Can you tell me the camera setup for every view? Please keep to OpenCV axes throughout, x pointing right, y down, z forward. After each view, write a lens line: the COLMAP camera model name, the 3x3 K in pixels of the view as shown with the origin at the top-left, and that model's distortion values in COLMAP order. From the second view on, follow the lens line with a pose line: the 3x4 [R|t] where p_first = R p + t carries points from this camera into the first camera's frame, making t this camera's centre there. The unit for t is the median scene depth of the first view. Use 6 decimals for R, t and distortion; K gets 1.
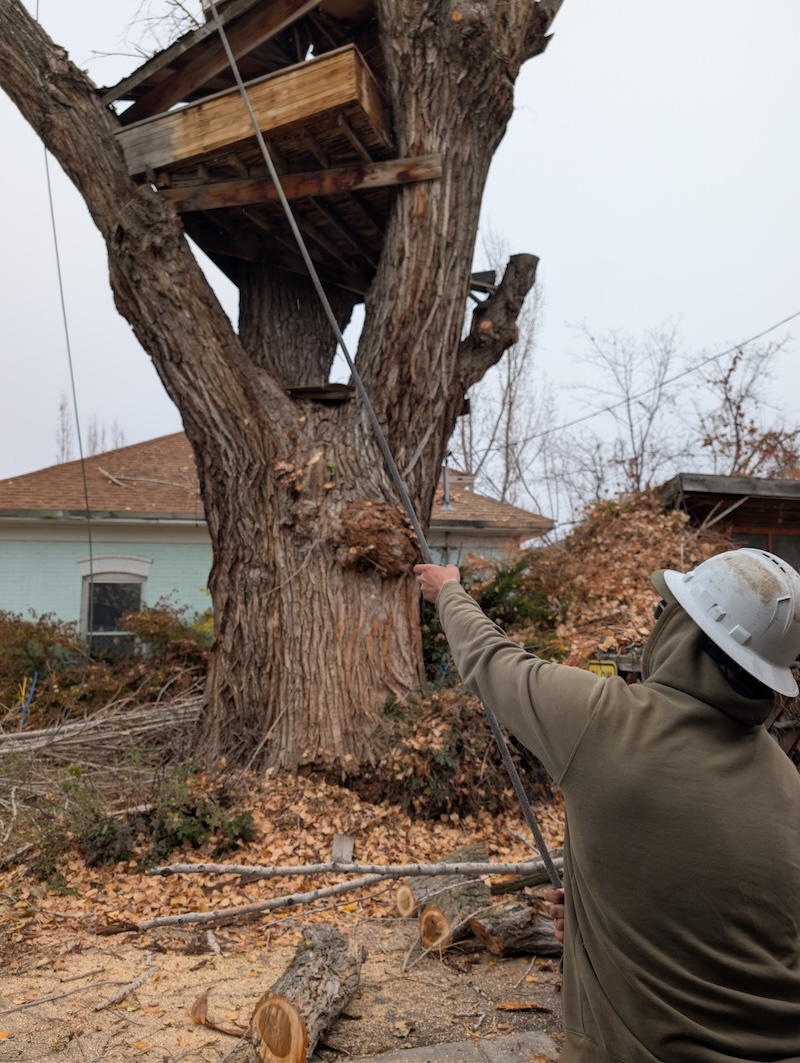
lens RADIAL K [[771.9, 0, 400.0], [0, 771.9, 531.5], [0, 0, 1]] dist [0.033477, -0.074578]
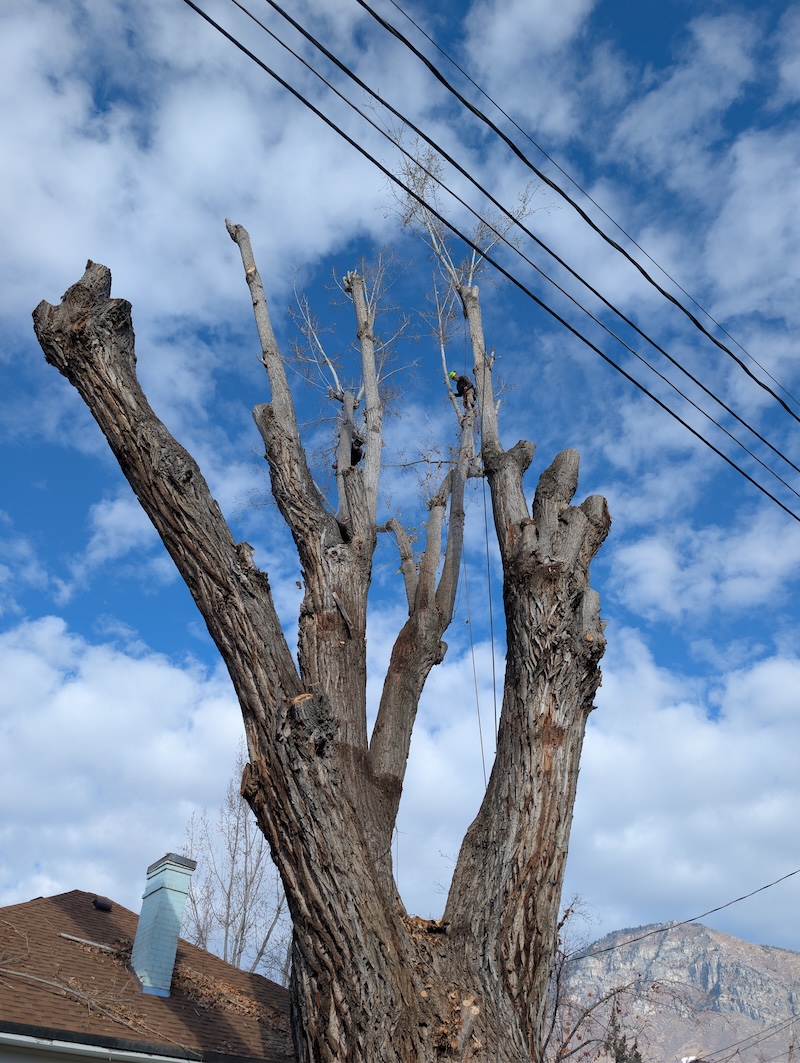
lens RADIAL K [[748.5, 0, 374.3], [0, 748.5, 531.8], [0, 0, 1]] dist [0.031595, -0.026222]
pose [[0.897216, 0.318612, 0.305762, -0.659272], [-0.084856, 0.803897, -0.588685, -0.009957], [-0.433363, 0.502231, 0.748305, 0.078605]]
